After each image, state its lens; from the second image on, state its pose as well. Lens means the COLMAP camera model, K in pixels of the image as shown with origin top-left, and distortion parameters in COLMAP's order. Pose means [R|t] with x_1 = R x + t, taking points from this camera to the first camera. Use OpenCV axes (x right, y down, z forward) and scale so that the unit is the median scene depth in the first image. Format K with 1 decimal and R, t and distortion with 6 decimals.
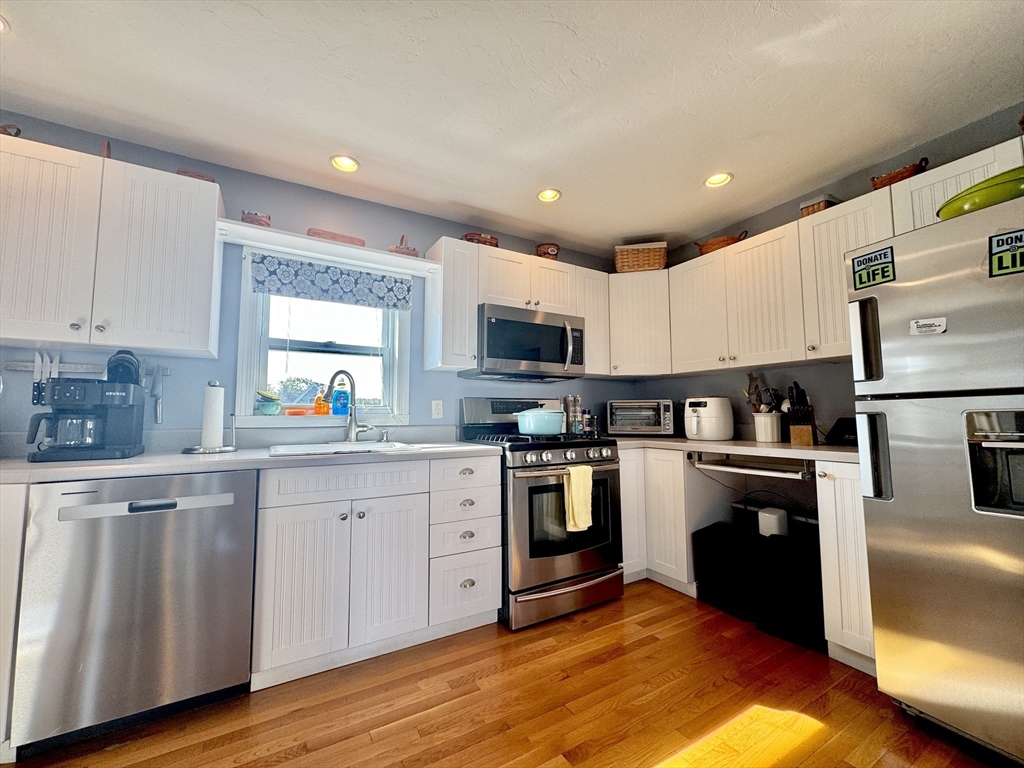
lens RADIAL K [[408.8, 0, 512.0], [0, 408.8, 384.0], [0, 0, 1]] dist [-0.000173, 0.000218]
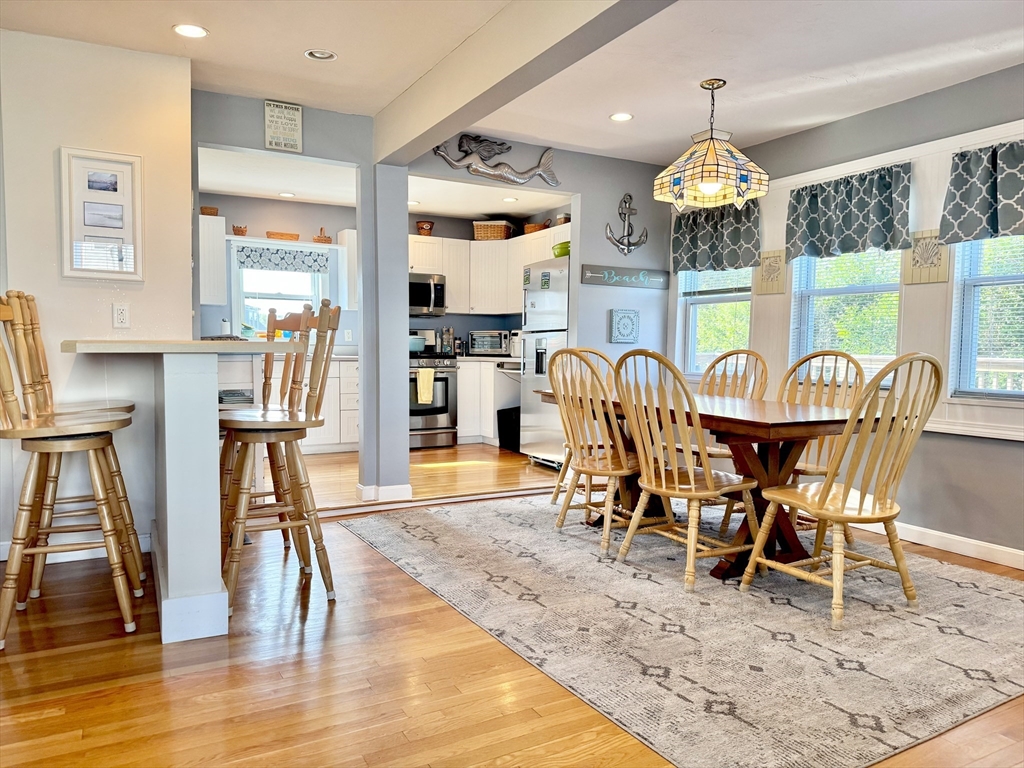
lens RADIAL K [[708.3, 0, 512.0], [0, 708.3, 384.0], [0, 0, 1]] dist [0.036376, -0.046701]
pose [[0.999784, 0.011741, -0.017154, 0.489831], [-0.009461, 0.991804, 0.127418, -0.105244], [0.018509, -0.127228, 0.991701, -1.684812]]
